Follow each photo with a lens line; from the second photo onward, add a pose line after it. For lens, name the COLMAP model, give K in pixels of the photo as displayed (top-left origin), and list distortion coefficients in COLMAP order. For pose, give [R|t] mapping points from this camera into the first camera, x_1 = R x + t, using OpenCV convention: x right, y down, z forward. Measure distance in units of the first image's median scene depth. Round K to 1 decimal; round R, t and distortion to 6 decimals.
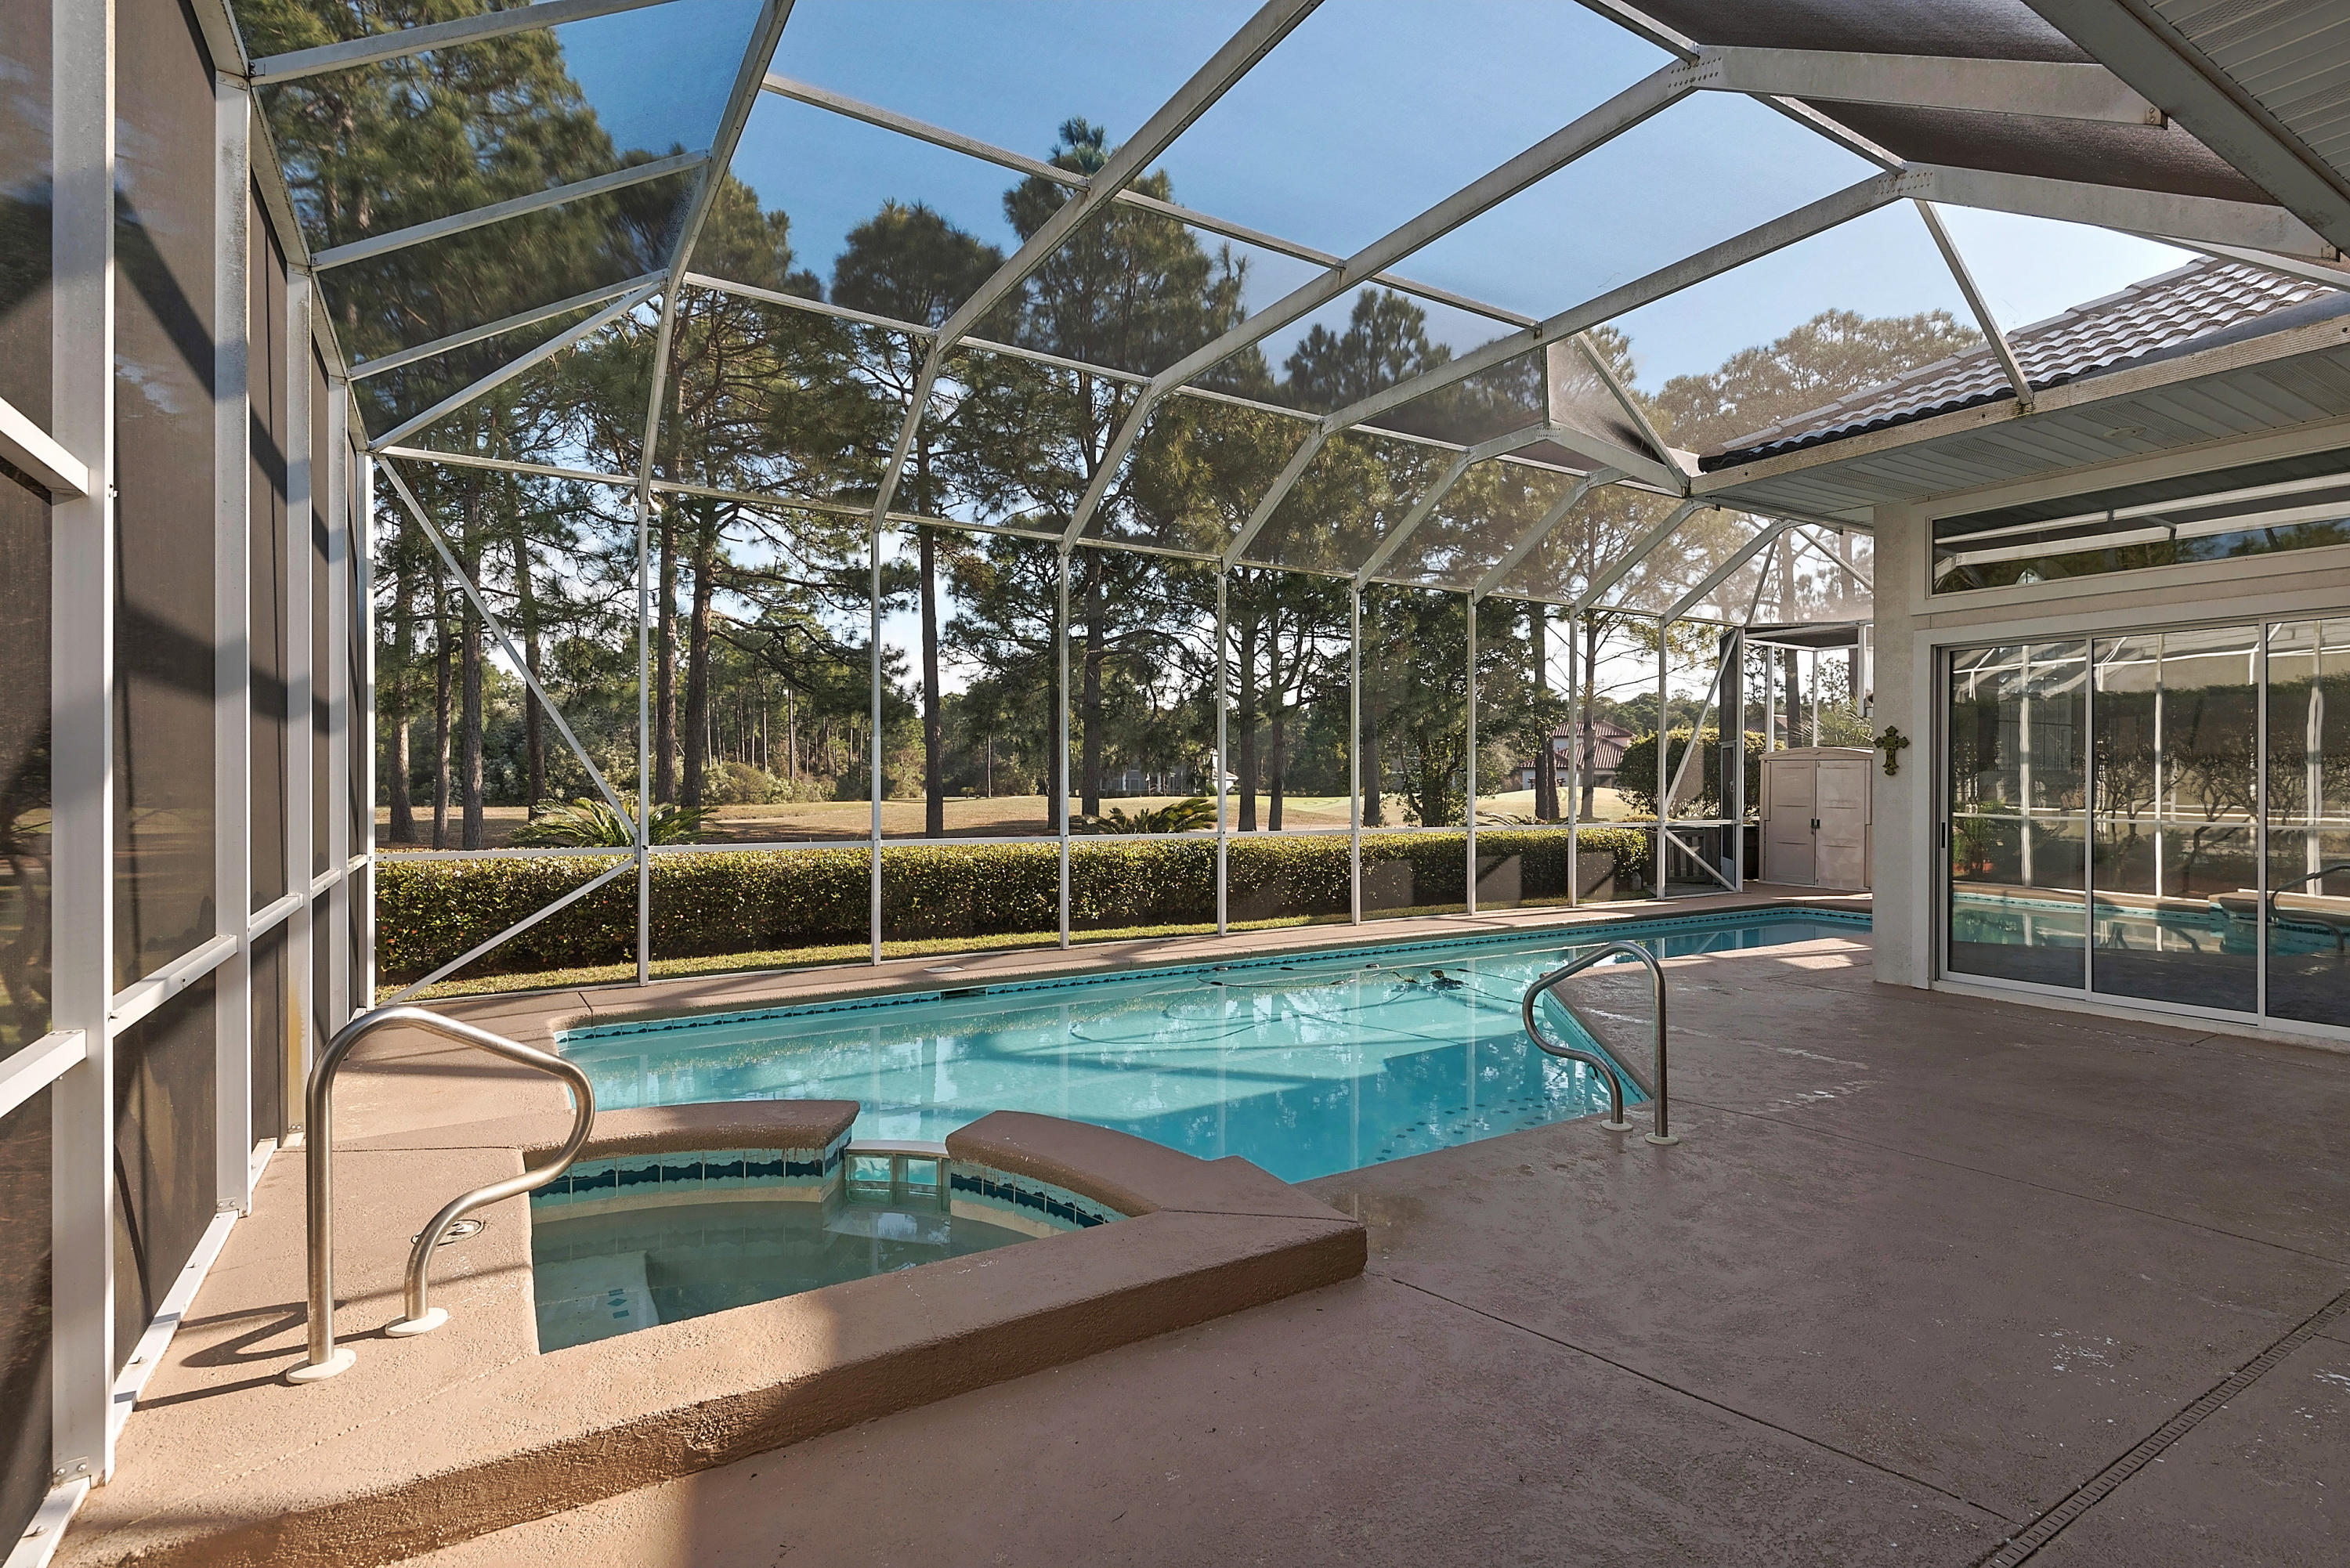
lens RADIAL K [[1127.9, 0, 1175.0], [0, 1127.9, 784.0], [0, 0, 1]] dist [0.027074, -0.000962]
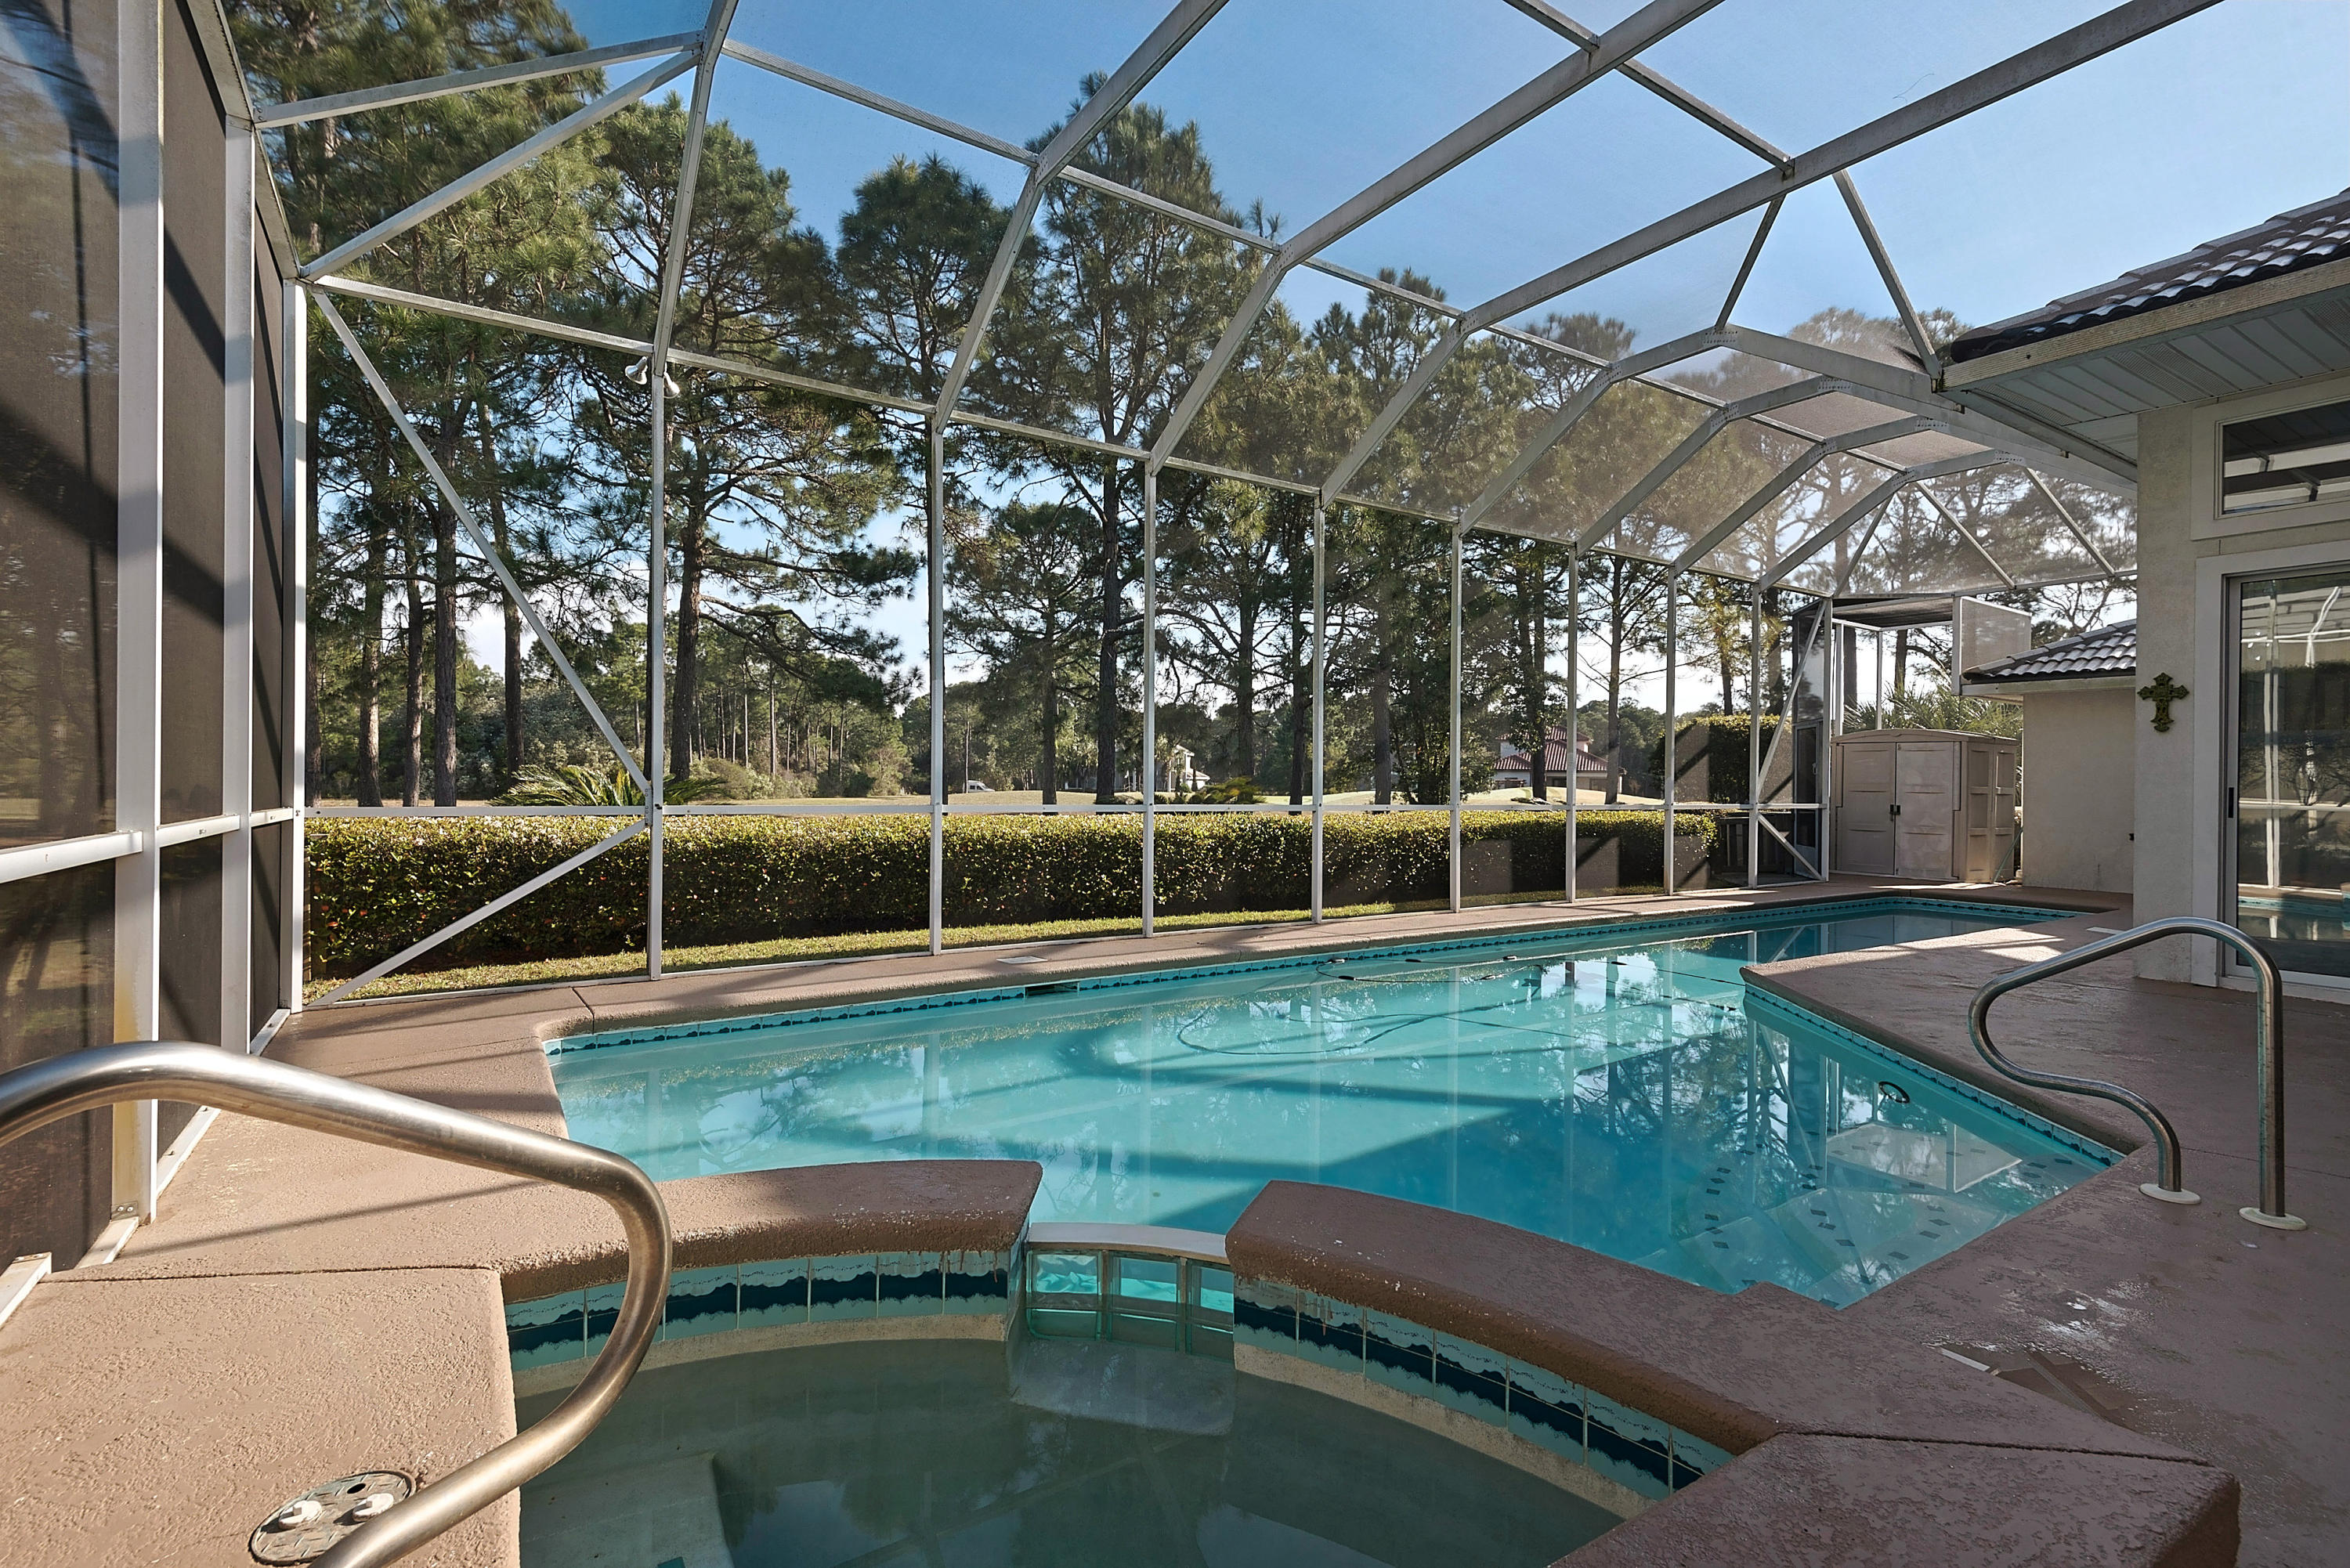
lens RADIAL K [[1076.0, 0, 1175.0], [0, 1076.0, 784.0], [0, 0, 1]] dist [0.042243, -0.017341]
pose [[0.999401, 0.007185, 0.033838, -0.089987], [-0.007104, 0.999972, -0.002491, 0.027255], [-0.033855, 0.002249, 0.999424, 0.155161]]
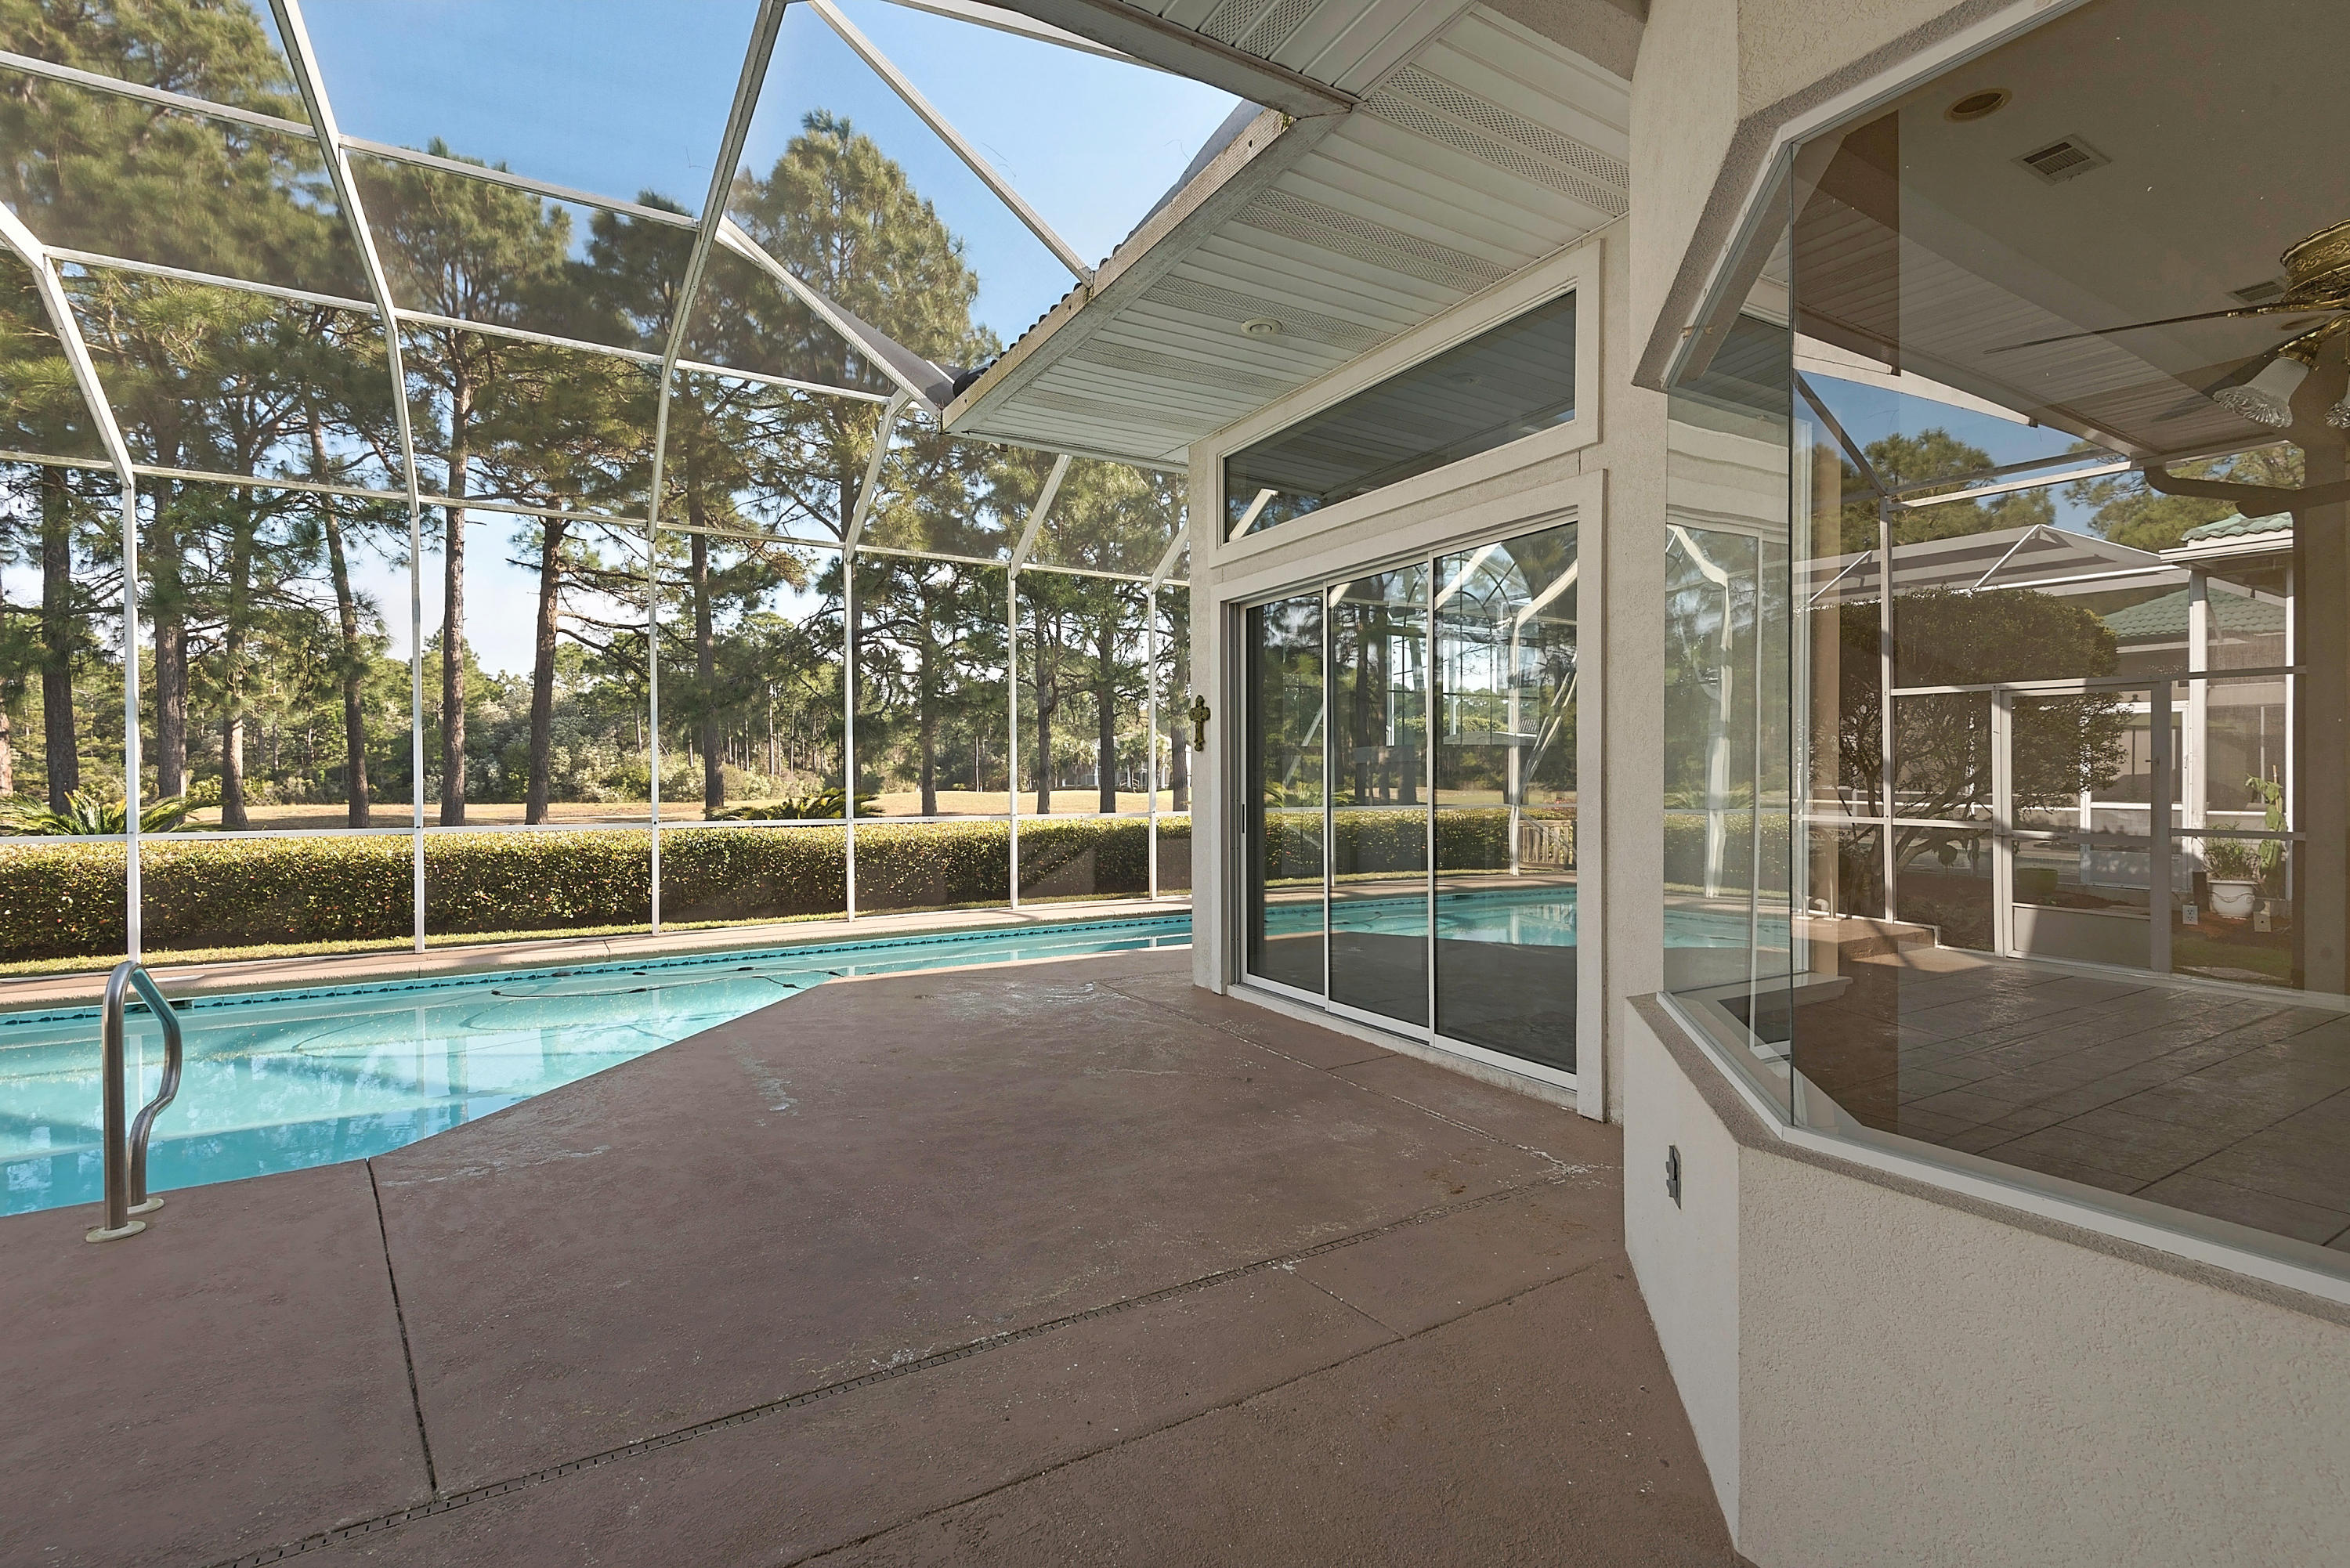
lens RADIAL K [[1076.0, 0, 1175.0], [0, 1076.0, 784.0], [0, 0, 1]] dist [0.042243, -0.017341]
pose [[0.999630, -0.006205, -0.026471, 0.454352], [0.006308, 0.999973, 0.003821, 0.010210], [0.026446, -0.003987, 0.999642, 0.125128]]
